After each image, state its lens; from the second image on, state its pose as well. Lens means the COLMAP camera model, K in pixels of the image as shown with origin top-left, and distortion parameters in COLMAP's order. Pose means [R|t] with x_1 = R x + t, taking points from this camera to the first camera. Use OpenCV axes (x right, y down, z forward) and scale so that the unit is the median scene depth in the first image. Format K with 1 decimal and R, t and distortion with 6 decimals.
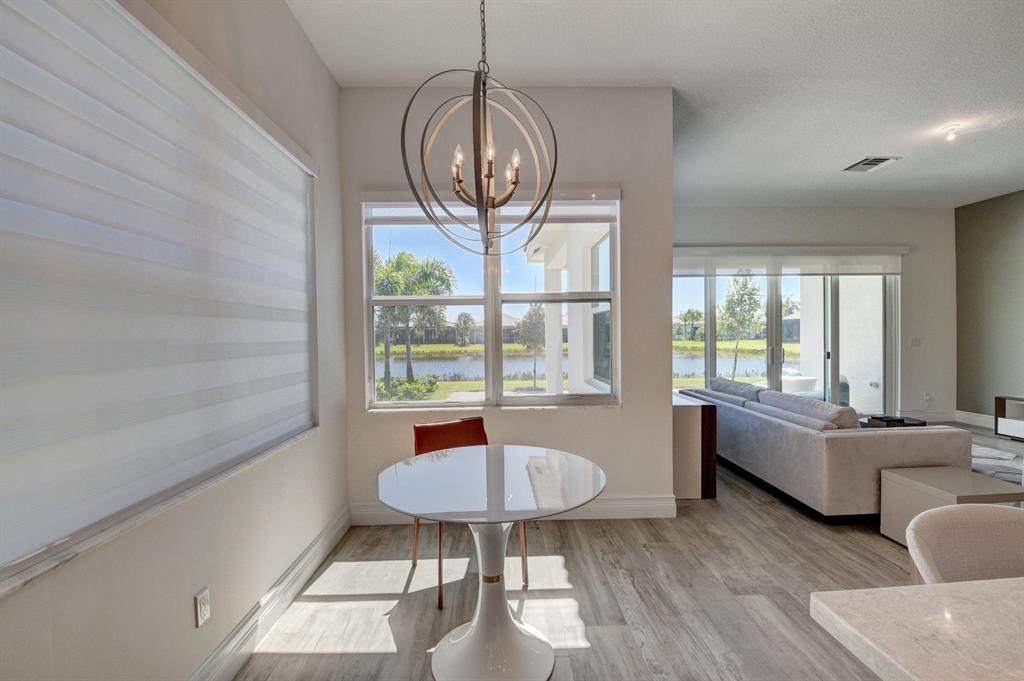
lens RADIAL K [[452.3, 0, 512.5], [0, 452.3, 340.9], [0, 0, 1]] dist [-0.003603, -0.013853]
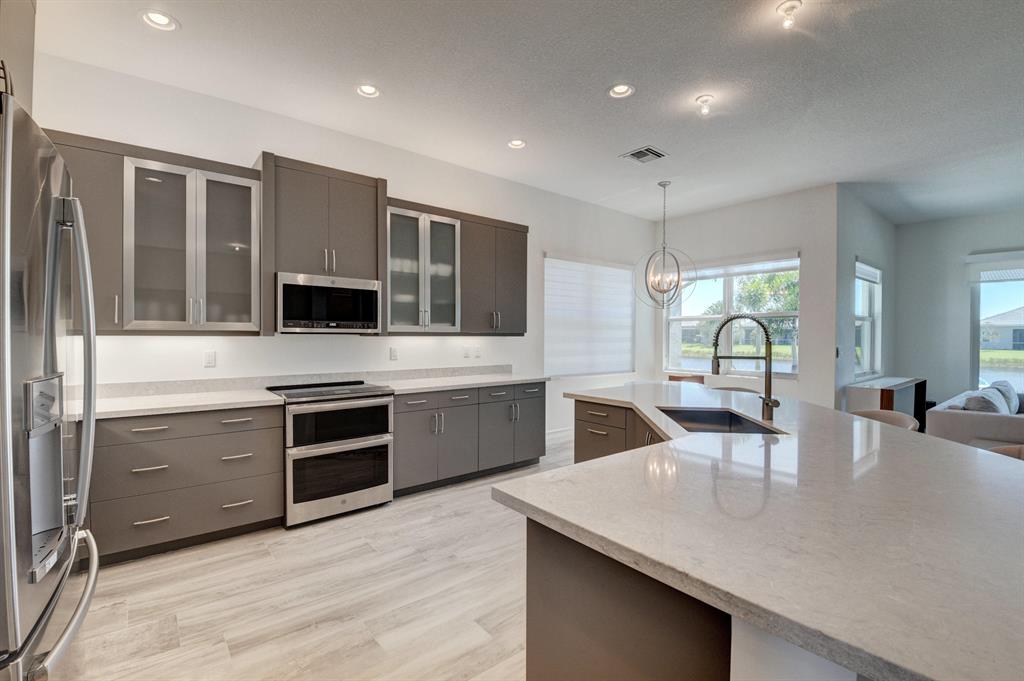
lens RADIAL K [[452.3, 0, 510.8], [0, 452.3, 341.8], [0, 0, 1]] dist [-0.003603, -0.013853]
pose [[0.606290, 0.026386, -0.794806, 0.620617], [-0.023002, 0.999613, 0.015639, 0.000008], [0.794911, 0.008801, 0.606662, -0.579729]]
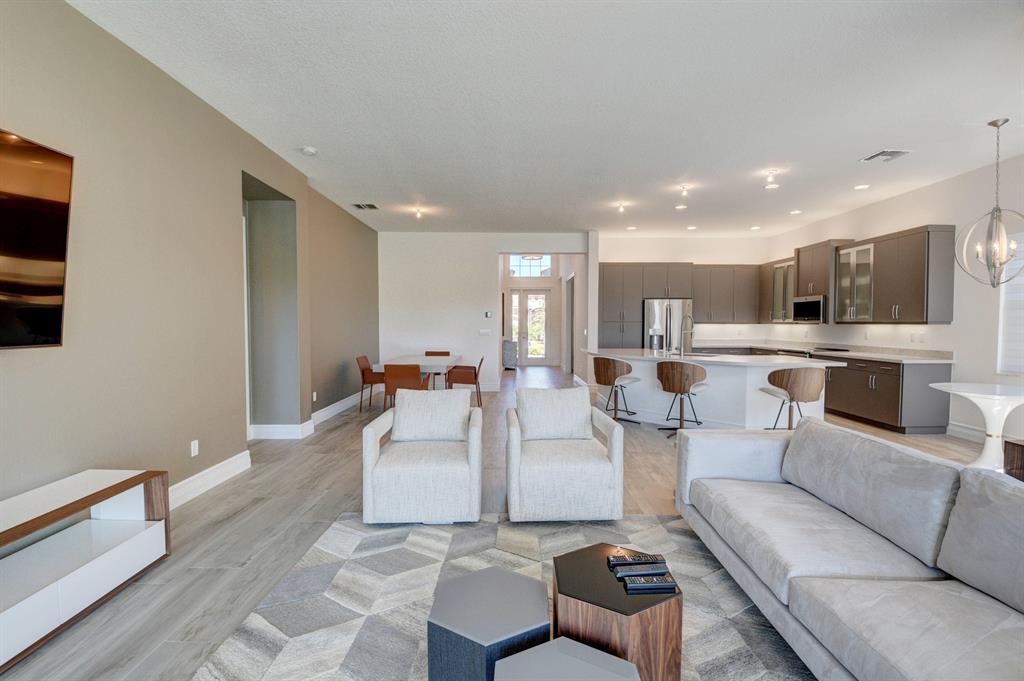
lens RADIAL K [[452.3, 0, 514.2], [0, 452.3, 347.2], [0, 0, 1]] dist [-0.003603, -0.013853]
pose [[-0.999595, 0.010759, 0.026360, 0.833233], [0.012463, 0.997784, 0.065356, -0.026076], [-0.025599, 0.065658, -0.997514, 1.193178]]
